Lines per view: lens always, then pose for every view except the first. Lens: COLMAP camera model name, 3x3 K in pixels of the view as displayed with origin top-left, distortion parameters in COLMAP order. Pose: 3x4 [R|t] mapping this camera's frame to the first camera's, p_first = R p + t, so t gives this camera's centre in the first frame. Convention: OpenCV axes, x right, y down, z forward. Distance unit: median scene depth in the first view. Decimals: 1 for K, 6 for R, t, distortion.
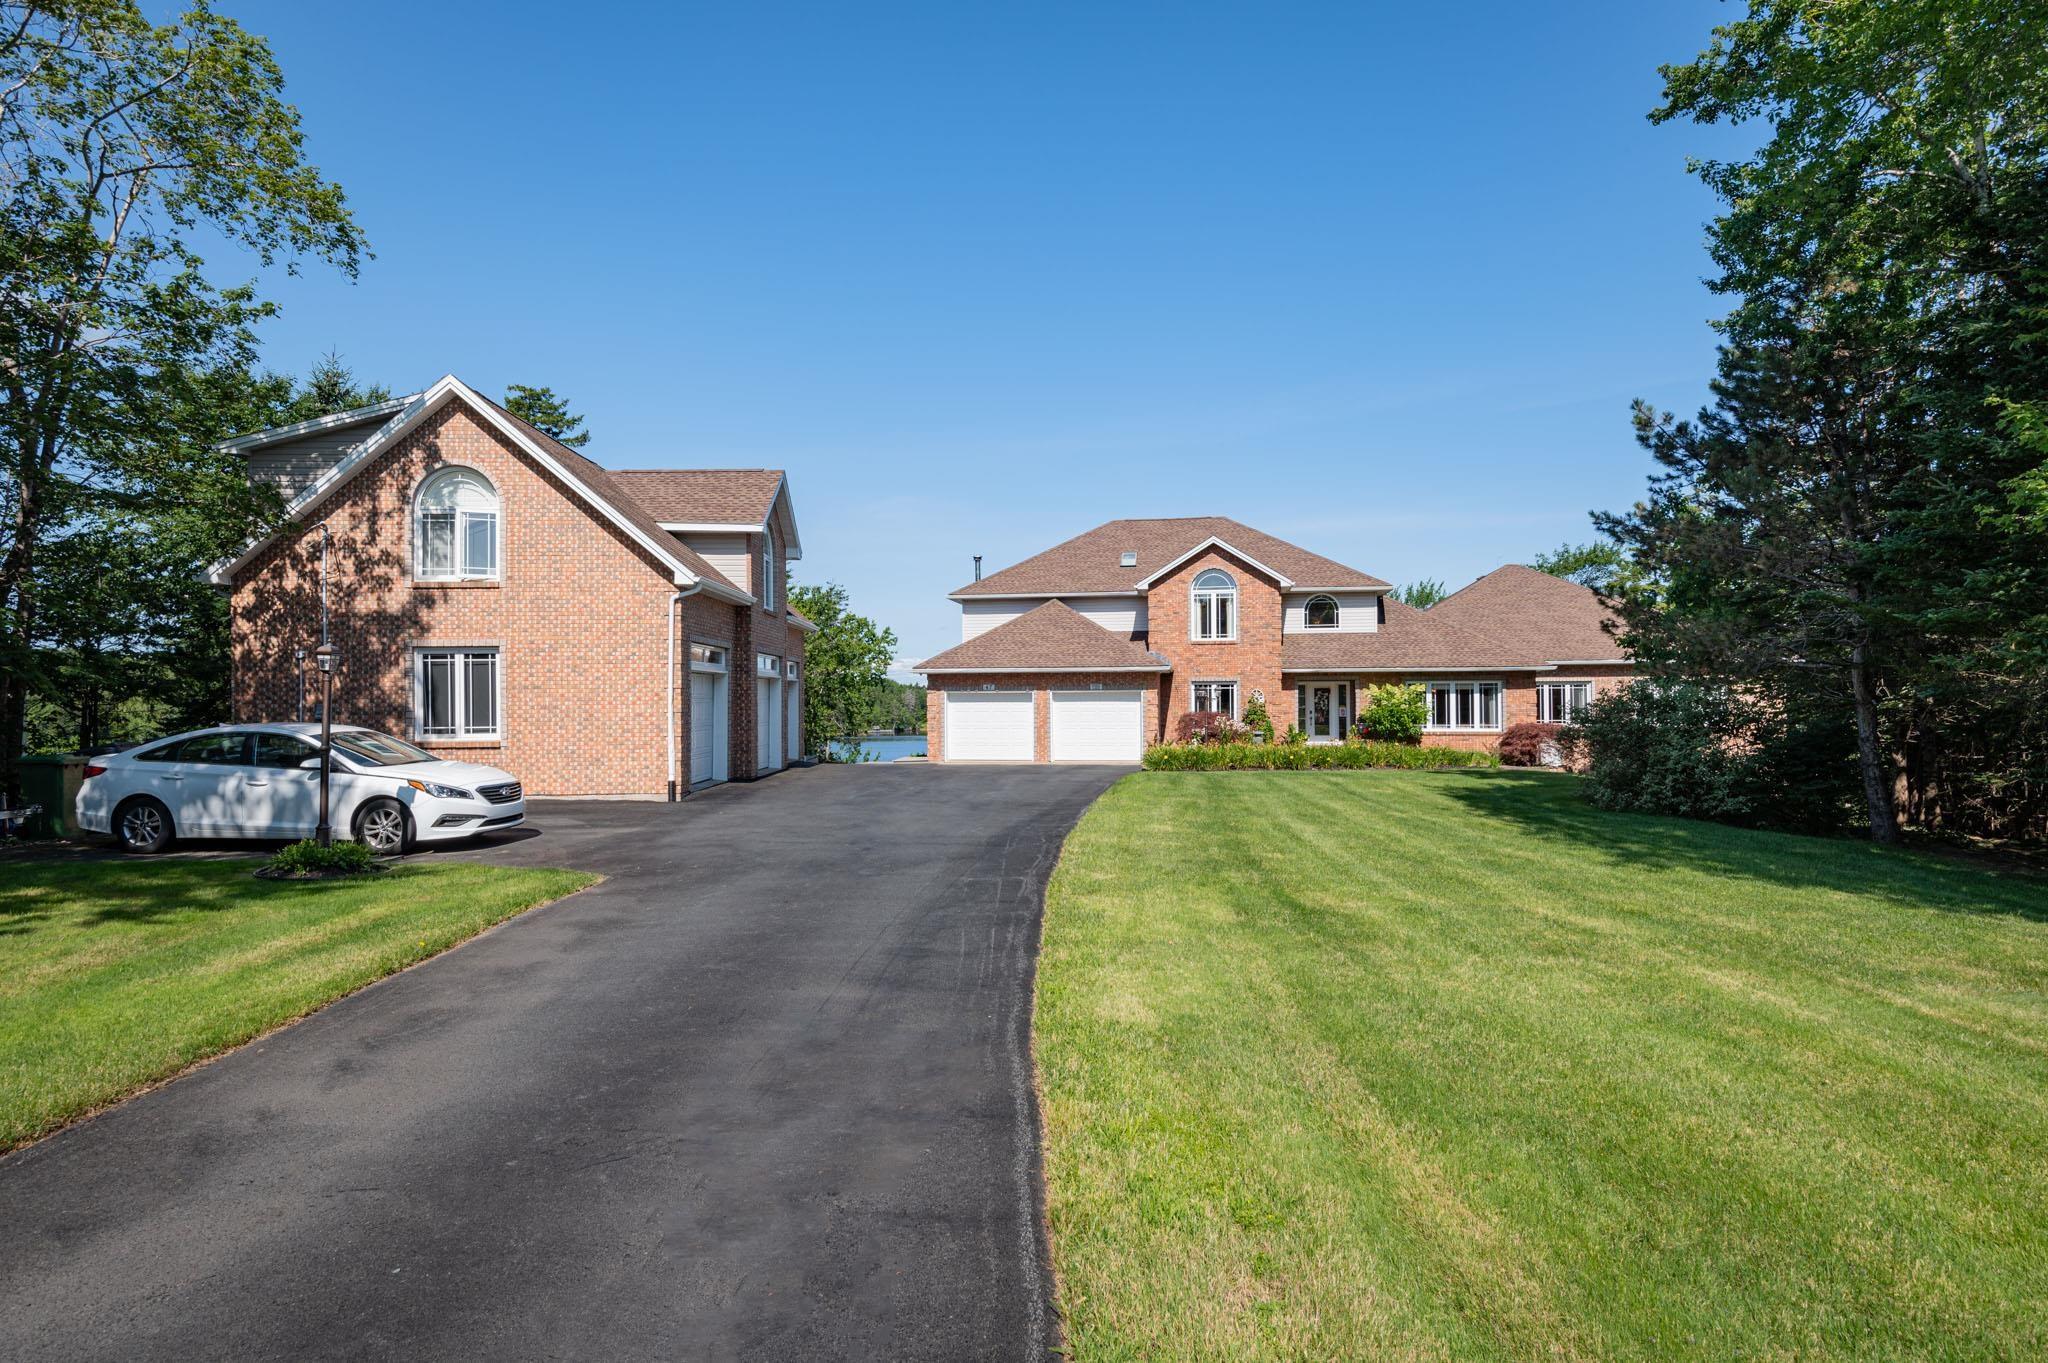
lens RADIAL K [[1116.1, 0, 1014.1], [0, 1116.1, 672.9], [0, 0, 1]] dist [-0.000033, -0.000411]
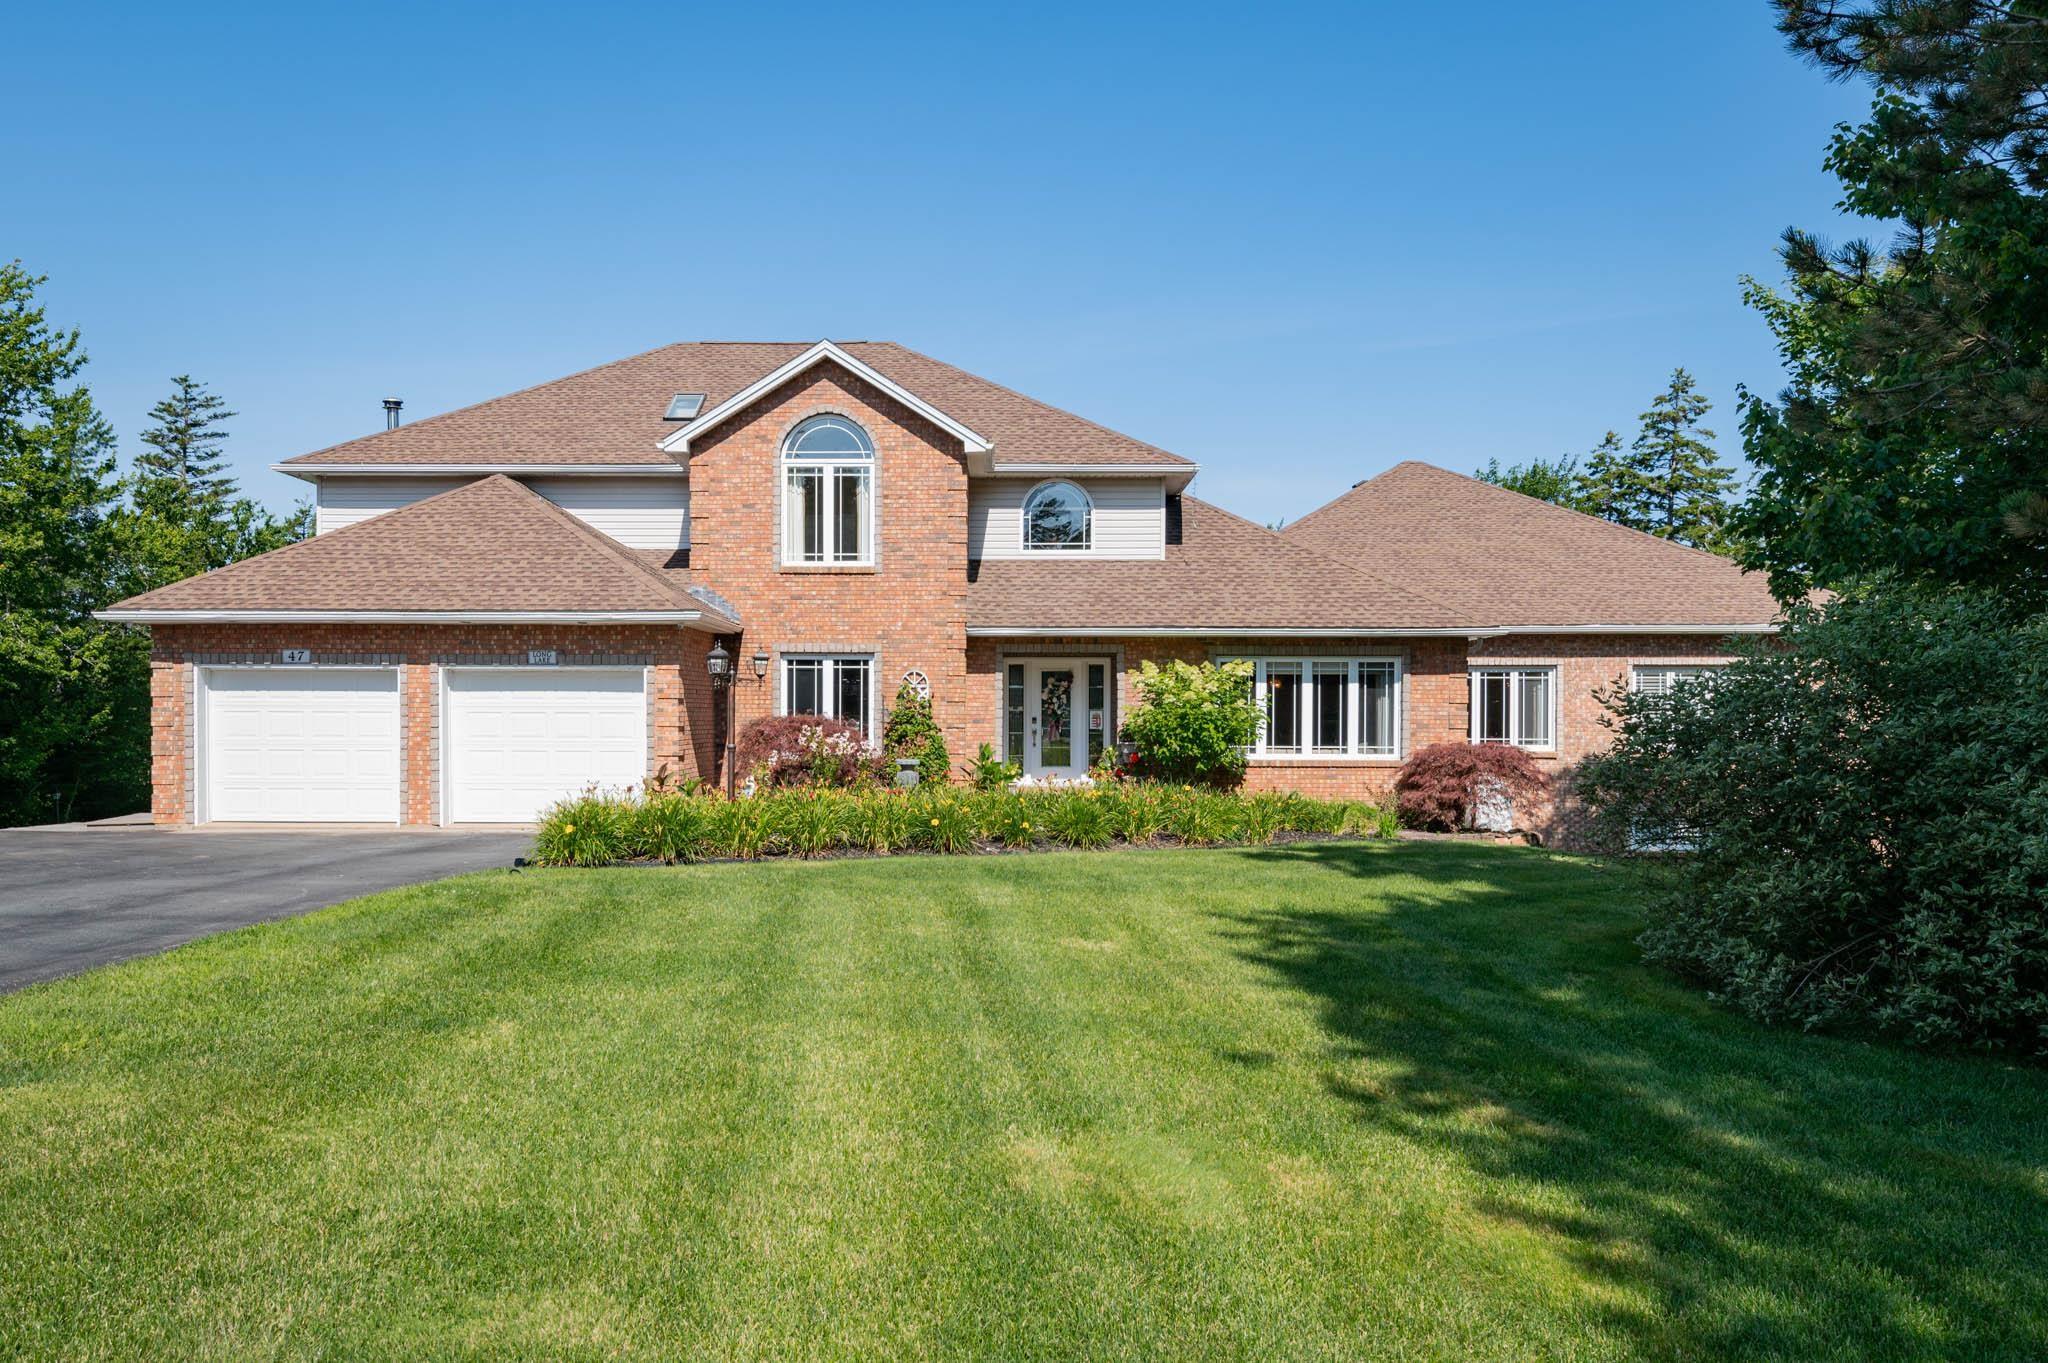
lens RADIAL K [[1441.8, 0, 1028.5], [0, 1441.8, 690.0], [0, 0, 1]] dist [0.007698, 0.001236]
pose [[0.984125, 0.010797, 0.177146, 0.156783], [-0.011969, 0.999913, 0.005549, 0.019206], [-0.177071, -0.007581, 0.984169, 0.389374]]
